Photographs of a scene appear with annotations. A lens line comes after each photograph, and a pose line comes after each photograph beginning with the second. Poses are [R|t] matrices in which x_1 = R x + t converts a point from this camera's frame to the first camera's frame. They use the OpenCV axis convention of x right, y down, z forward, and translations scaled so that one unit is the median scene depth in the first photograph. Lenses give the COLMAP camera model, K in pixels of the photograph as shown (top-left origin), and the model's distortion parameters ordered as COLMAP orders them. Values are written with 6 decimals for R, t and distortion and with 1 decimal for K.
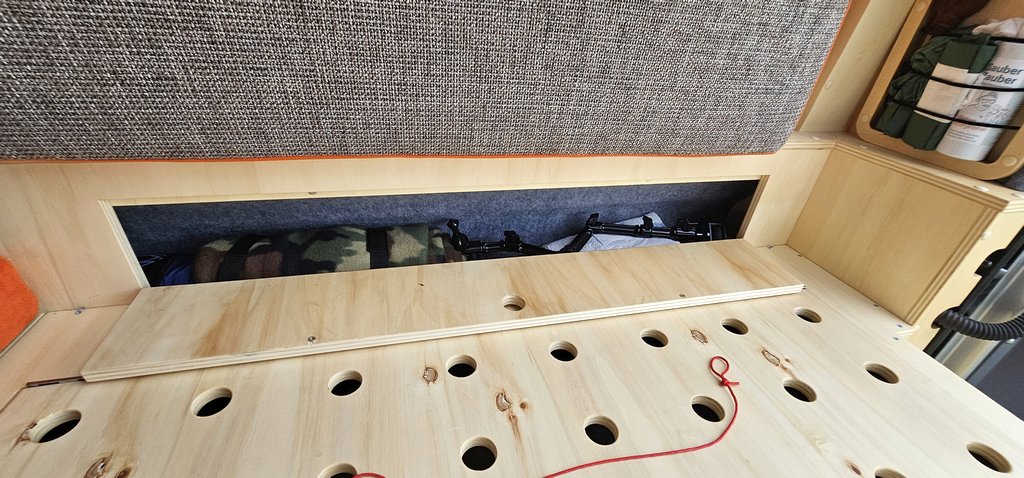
lens RADIAL K [[418.8, 0, 512.2], [0, 418.8, 245.3], [0, 0, 1]] dist [-0.005451, 0.002766]
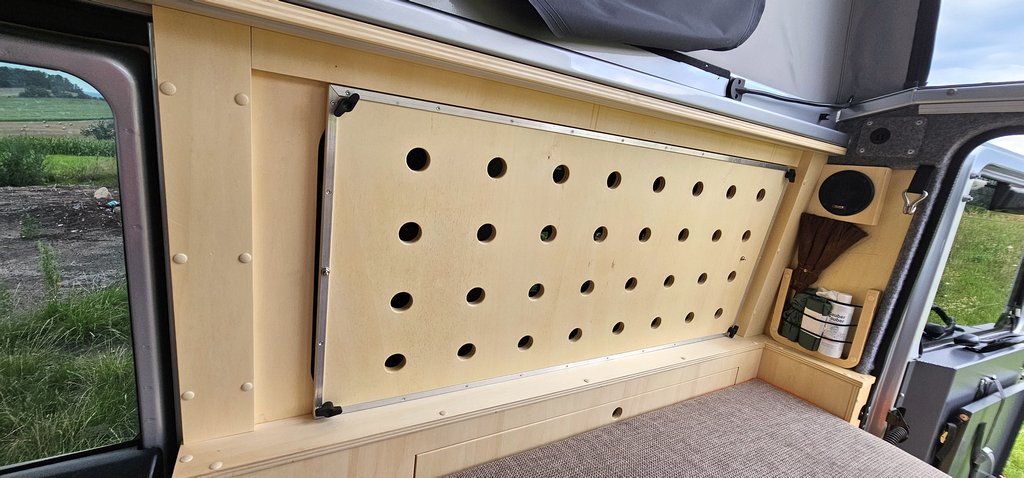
lens RADIAL K [[418.8, 0, 512.2], [0, 418.8, 243.5], [0, 0, 1]] dist [-0.005451, 0.002766]
pose [[0.959631, -0.021083, 0.280472, -0.833022], [0.108386, 0.947892, -0.299588, -0.281818], [-0.259541, 0.317893, 0.911911, -0.515485]]
